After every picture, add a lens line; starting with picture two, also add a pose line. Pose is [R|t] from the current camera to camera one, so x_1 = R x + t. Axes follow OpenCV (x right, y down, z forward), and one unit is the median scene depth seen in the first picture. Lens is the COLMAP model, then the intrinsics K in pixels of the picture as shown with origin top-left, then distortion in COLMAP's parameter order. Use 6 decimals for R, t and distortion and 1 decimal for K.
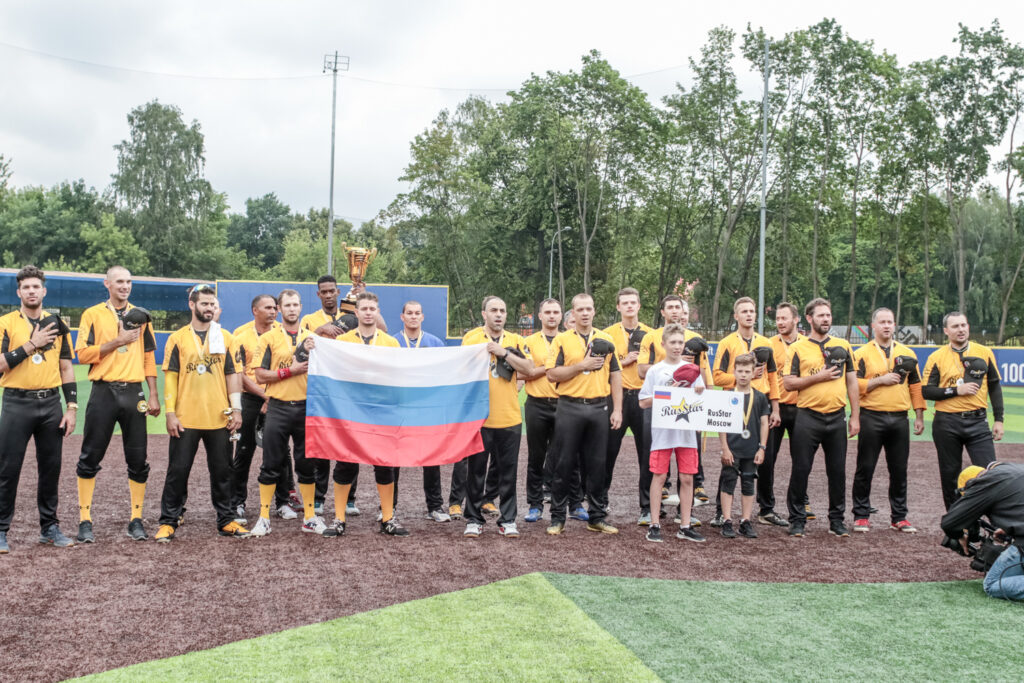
lens RADIAL K [[1279.4, 0, 514.6], [0, 1279.4, 332.6], [0, 0, 1]] dist [-0.074749, 0.000000]
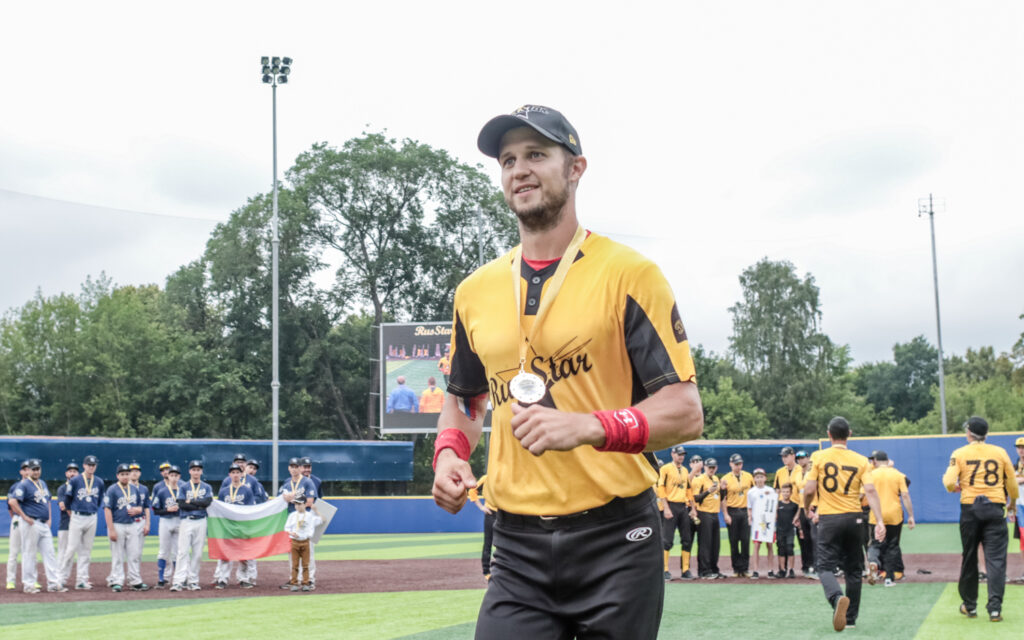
lens RADIAL K [[1487.7, 0, 444.2], [0, 1487.7, 260.4], [0, 0, 1]] dist [-0.078154, 0.000000]
pose [[0.857574, -0.114757, -0.501395, 0.081854], [0.033557, 0.985200, -0.168093, 0.003720], [0.513264, 0.127327, 0.848733, -0.108830]]
